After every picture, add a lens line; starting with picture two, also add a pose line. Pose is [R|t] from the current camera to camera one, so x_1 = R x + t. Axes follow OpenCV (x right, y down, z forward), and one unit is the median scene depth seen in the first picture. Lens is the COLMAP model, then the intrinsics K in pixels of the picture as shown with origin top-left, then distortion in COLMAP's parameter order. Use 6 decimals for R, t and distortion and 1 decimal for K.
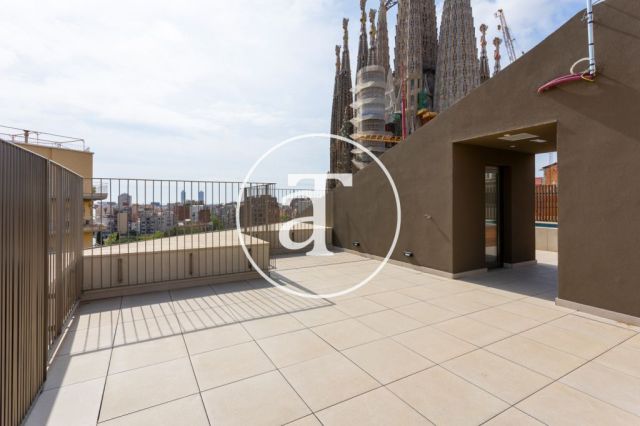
lens RADIAL K [[318.8, 0, 309.5], [0, 318.8, 193.8], [0, 0, 1]] dist [0.008704, -0.000426]
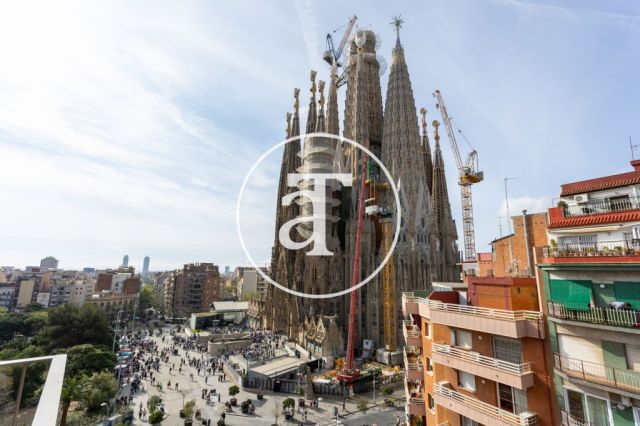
lens RADIAL K [[308.1, 0, 321.6], [0, 308.1, 208.2], [0, 0, 1]] dist [0.002953, 0.002139]
pose [[0.986448, 0.048333, 0.156794, 0.056568], [-0.020728, 0.984681, -0.173132, -0.005088], [-0.162760, 0.167535, 0.972338, 0.100890]]
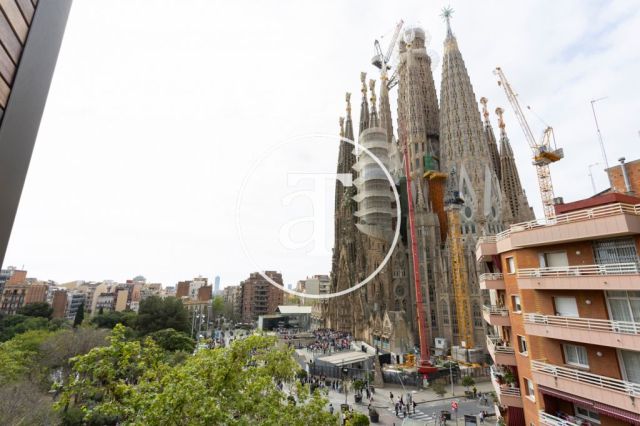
lens RADIAL K [[308.1, 0, 319.1], [0, 308.1, 208.1], [0, 0, 1]] dist [0.002953, 0.002139]
pose [[0.999336, -0.003118, -0.036309, 0.055665], [-0.005545, 0.971727, -0.236044, 0.056828], [0.036018, 0.236088, 0.971064, 0.114398]]
